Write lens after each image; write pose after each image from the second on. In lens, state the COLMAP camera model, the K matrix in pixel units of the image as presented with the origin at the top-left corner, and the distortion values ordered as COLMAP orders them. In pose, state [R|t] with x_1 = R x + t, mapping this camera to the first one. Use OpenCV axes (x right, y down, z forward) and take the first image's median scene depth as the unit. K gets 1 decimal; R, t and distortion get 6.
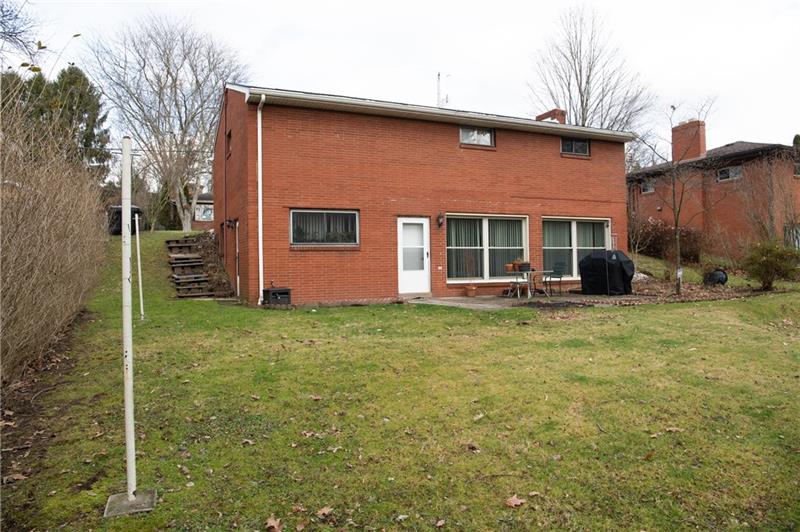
lens RADIAL K [[550.3, 0, 398.6], [0, 550.3, 258.2], [0, 0, 1]] dist [-0.064622, 0.012729]
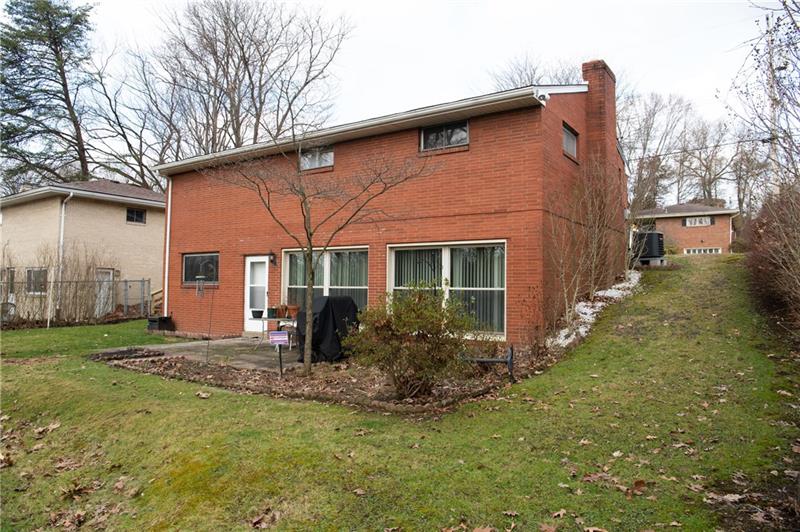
lens RADIAL K [[550.3, 0, 398.2], [0, 550.3, 271.0], [0, 0, 1]] dist [-0.064622, 0.012729]
pose [[0.507612, -0.020700, -0.861337, 0.934419], [-0.025844, 0.998896, -0.039237, -0.014060], [0.861198, 0.042177, 0.506517, 0.667429]]
